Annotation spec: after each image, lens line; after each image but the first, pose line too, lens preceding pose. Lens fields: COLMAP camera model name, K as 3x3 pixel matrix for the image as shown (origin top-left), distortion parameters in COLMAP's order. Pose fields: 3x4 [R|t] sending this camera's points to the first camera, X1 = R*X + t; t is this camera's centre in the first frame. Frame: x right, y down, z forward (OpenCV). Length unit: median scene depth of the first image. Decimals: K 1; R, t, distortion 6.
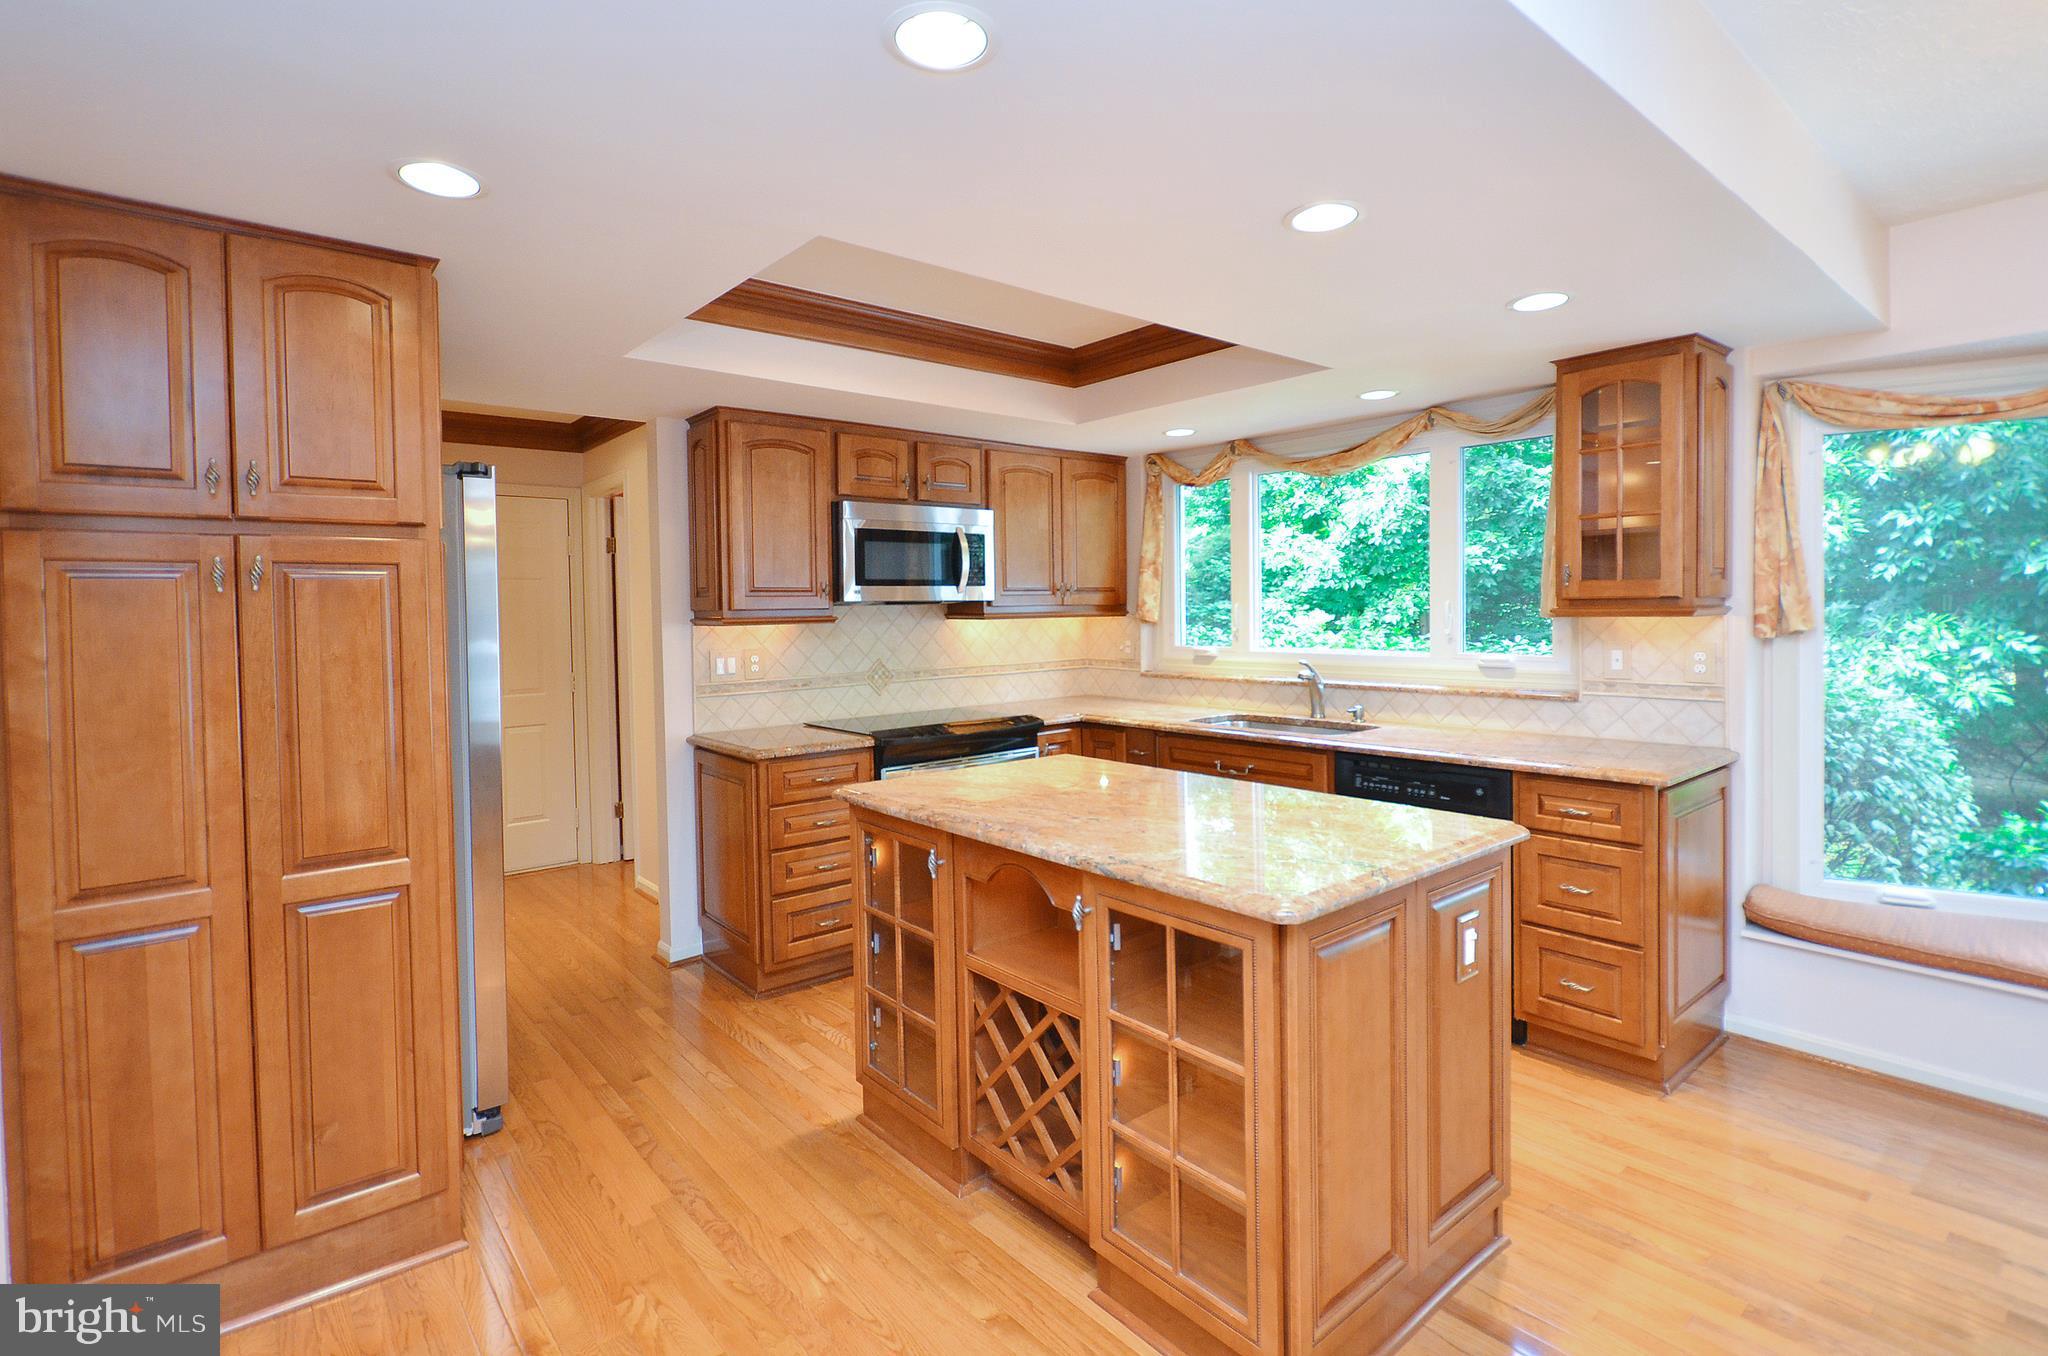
lens RADIAL K [[981.1, 0, 1027.8], [0, 981.1, 639.1], [0, 0, 1]] dist [0.001547, 0.000607]
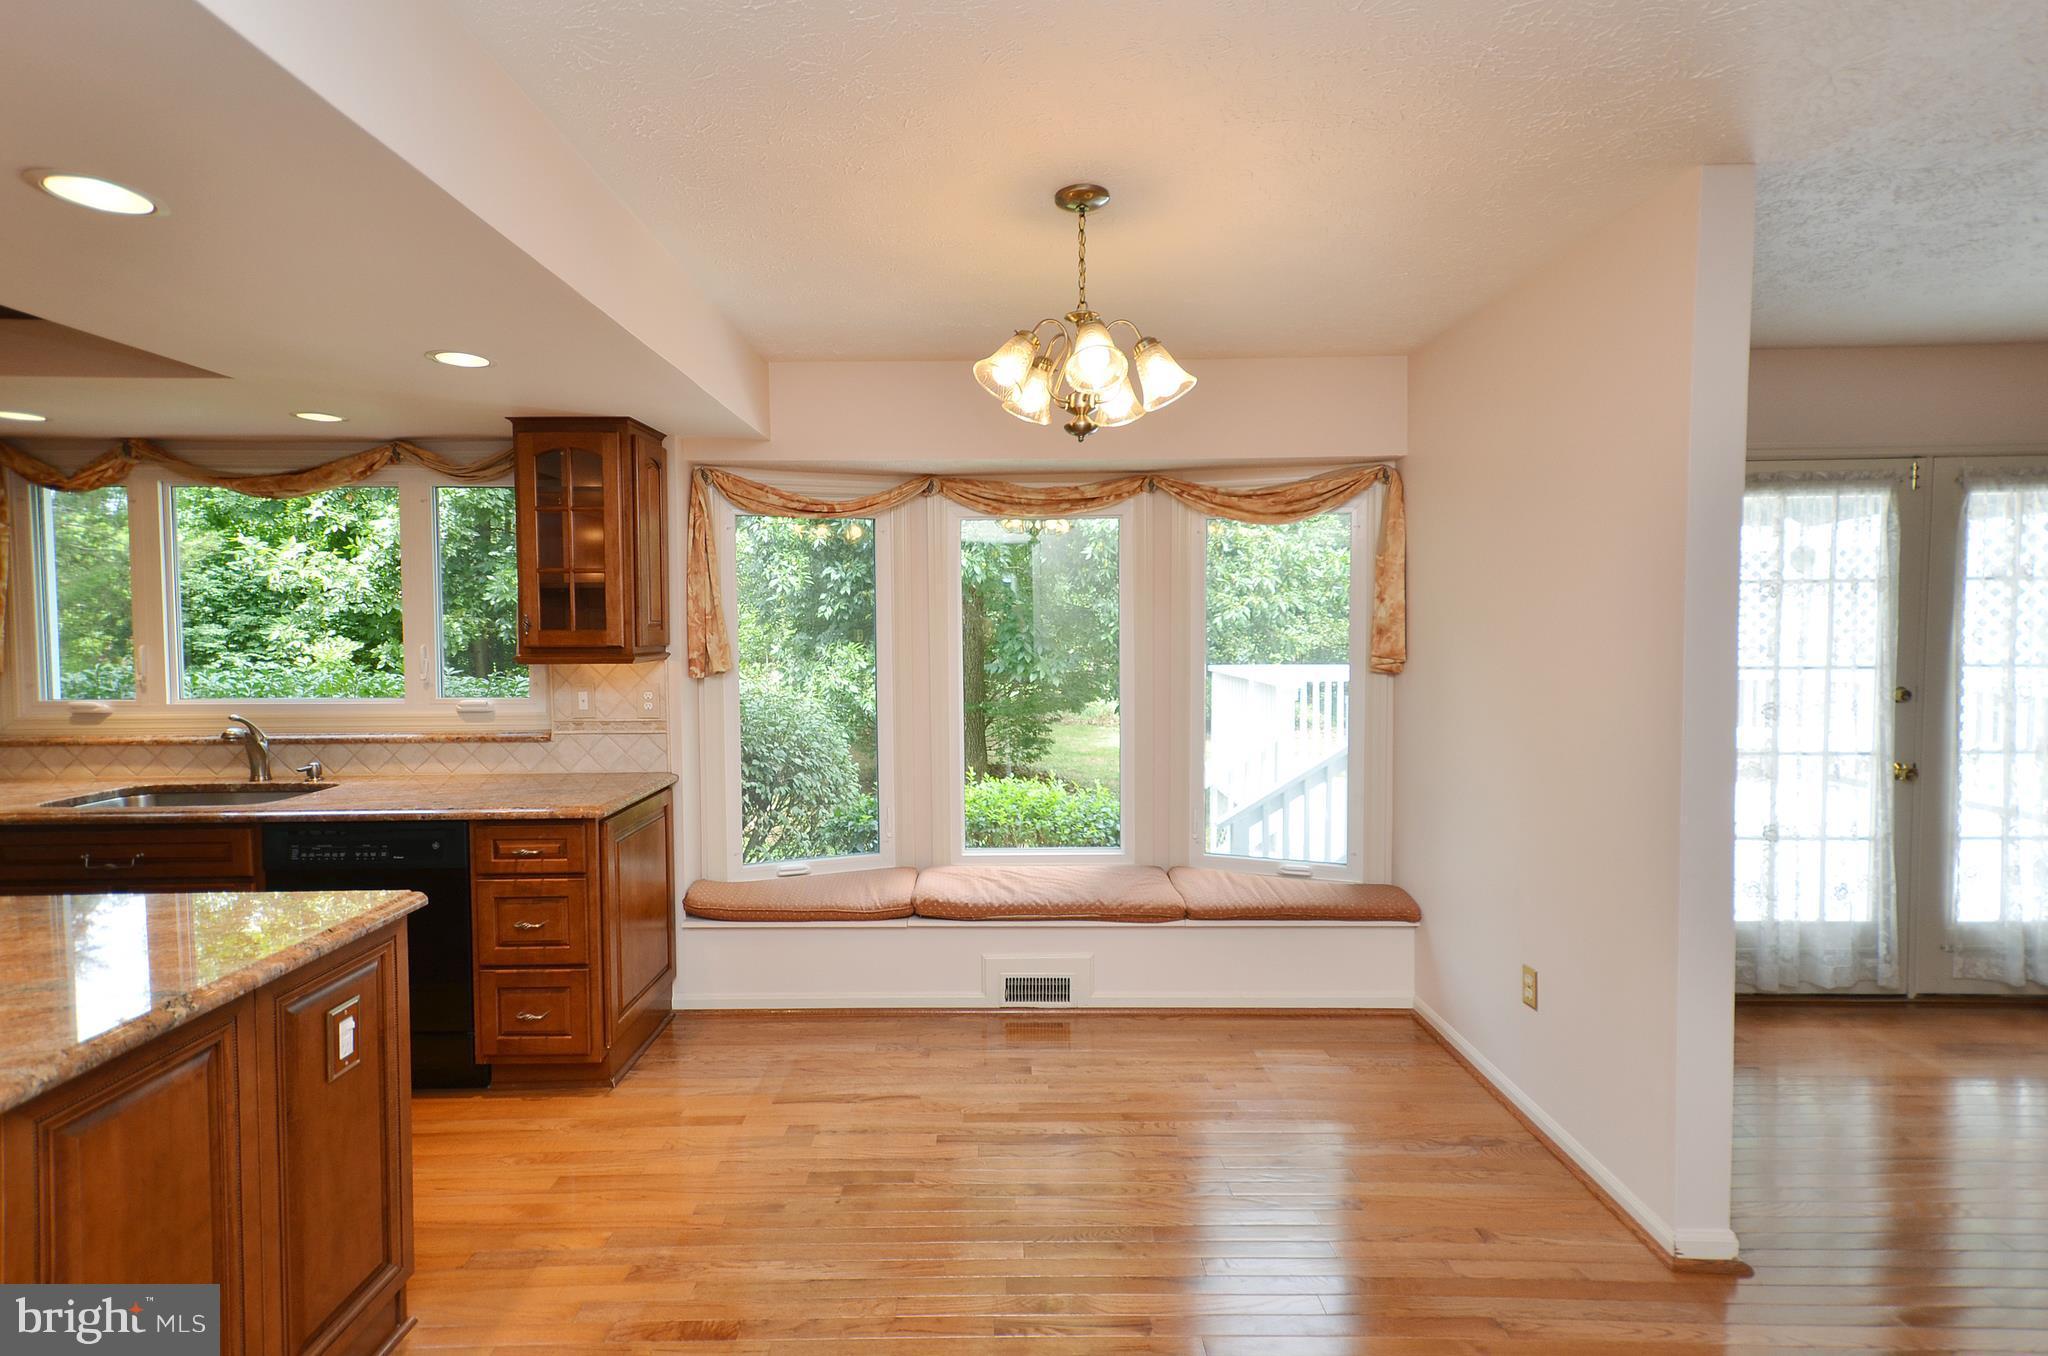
lens RADIAL K [[929.9, 0, 1002.8], [0, 929.9, 661.1], [0, 0, 1]] dist [0.026056, 0.000173]
pose [[0.653995, -0.023176, 0.756144, 0.114475], [0.017862, 0.999725, 0.015193, -0.029935], [-0.756288, 0.003571, 0.654229, -0.040402]]
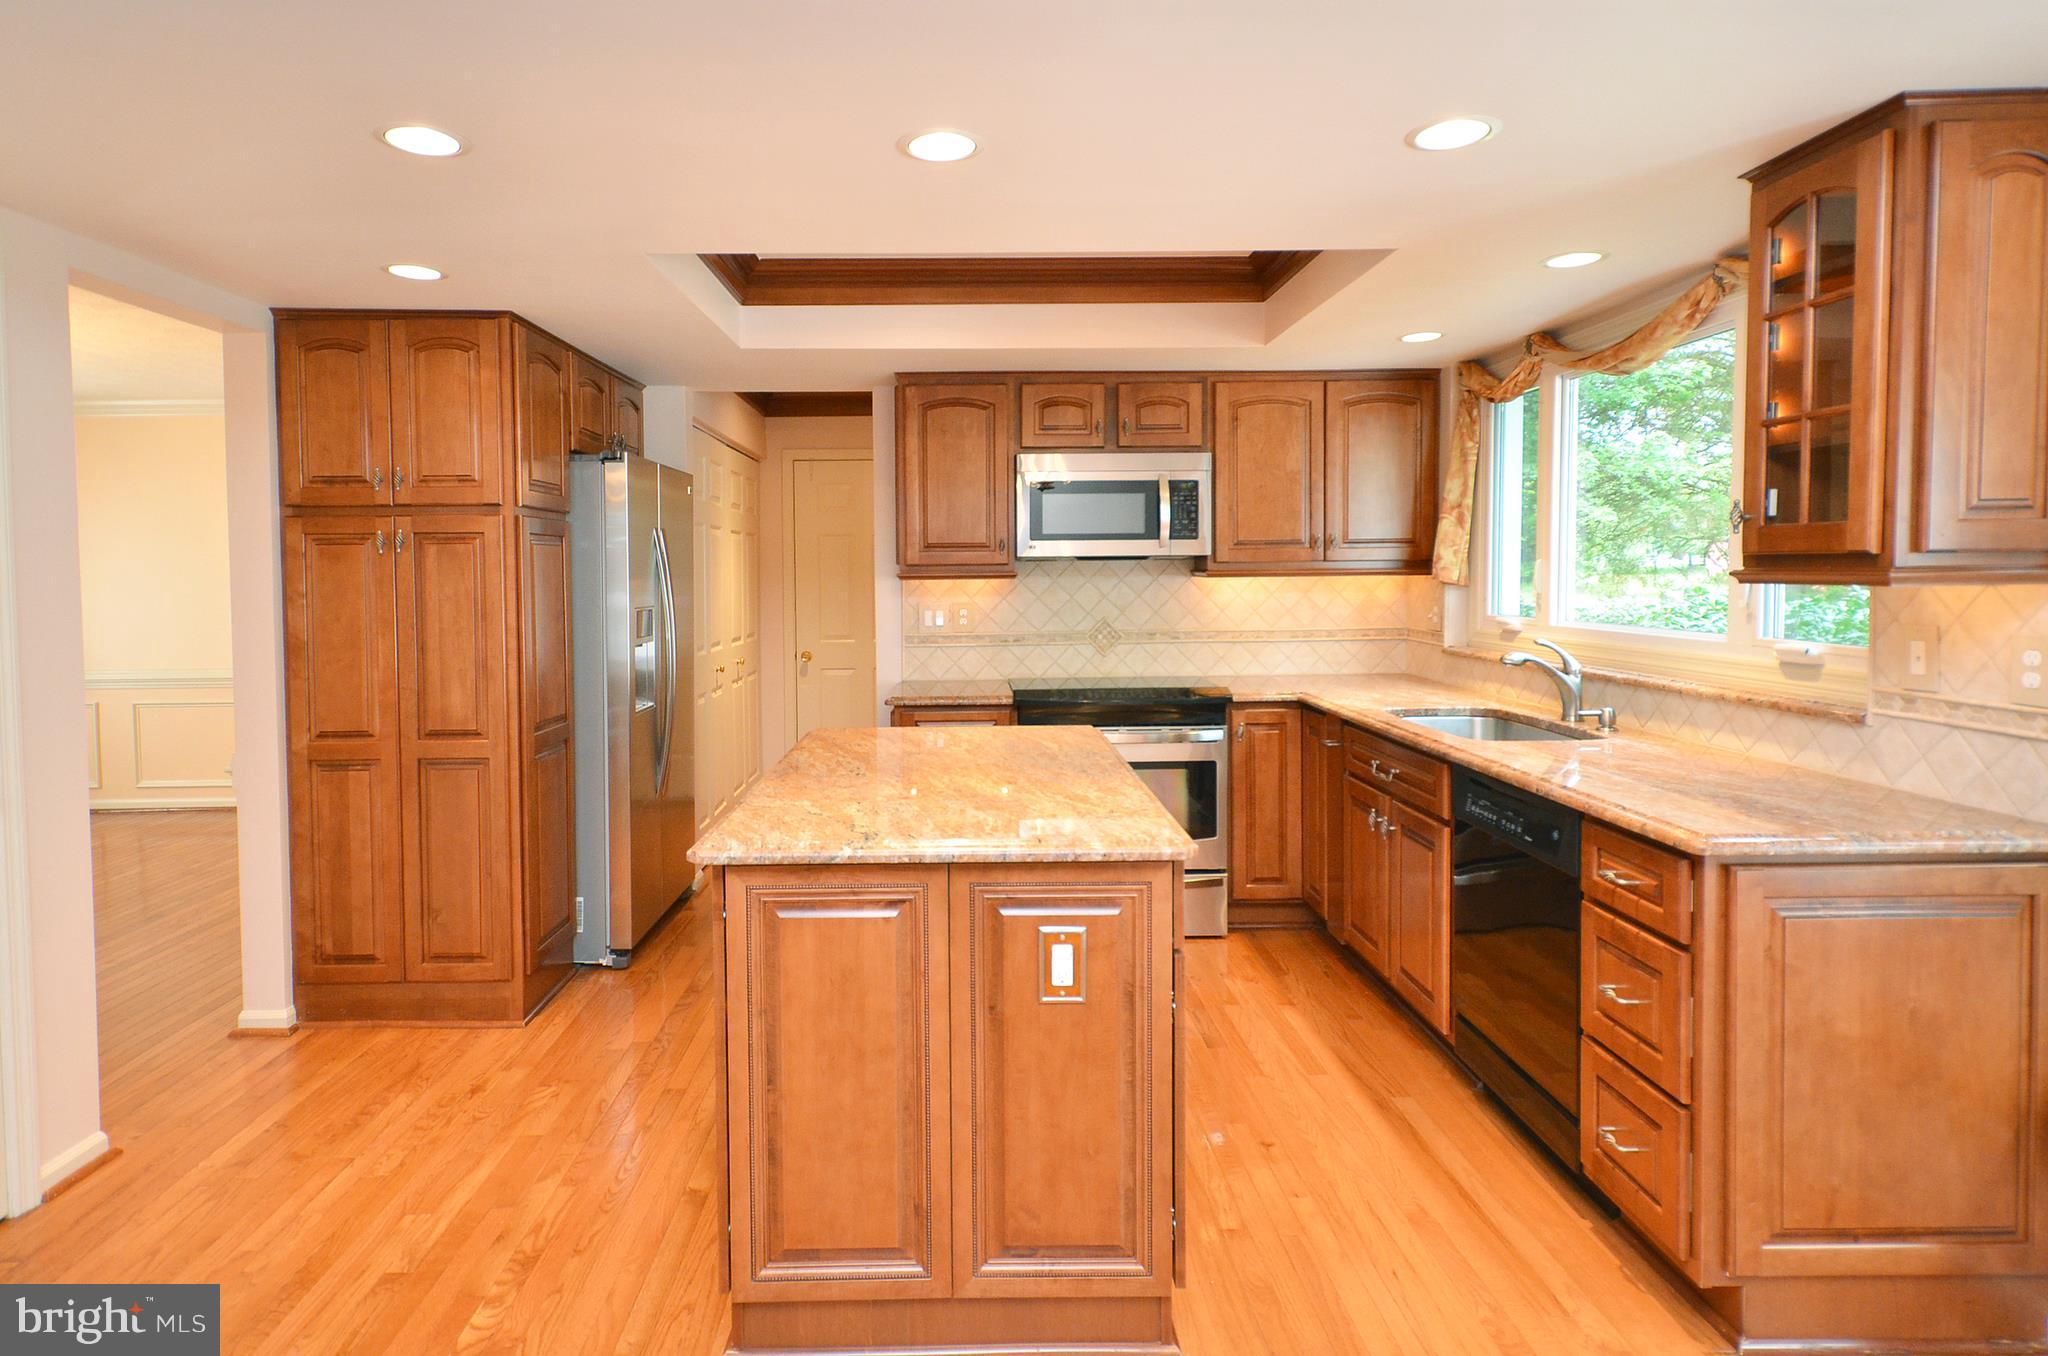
lens RADIAL K [[1162.7, 0, 1021.2], [0, 1162.7, 623.6], [0, 0, 1]] dist [0.011805, 0.000480]
pose [[0.772612, 0.037874, -0.633747, 0.617313], [-0.022403, 0.999224, 0.032403, -0.010409], [0.634483, -0.010837, 0.772861, 0.113517]]
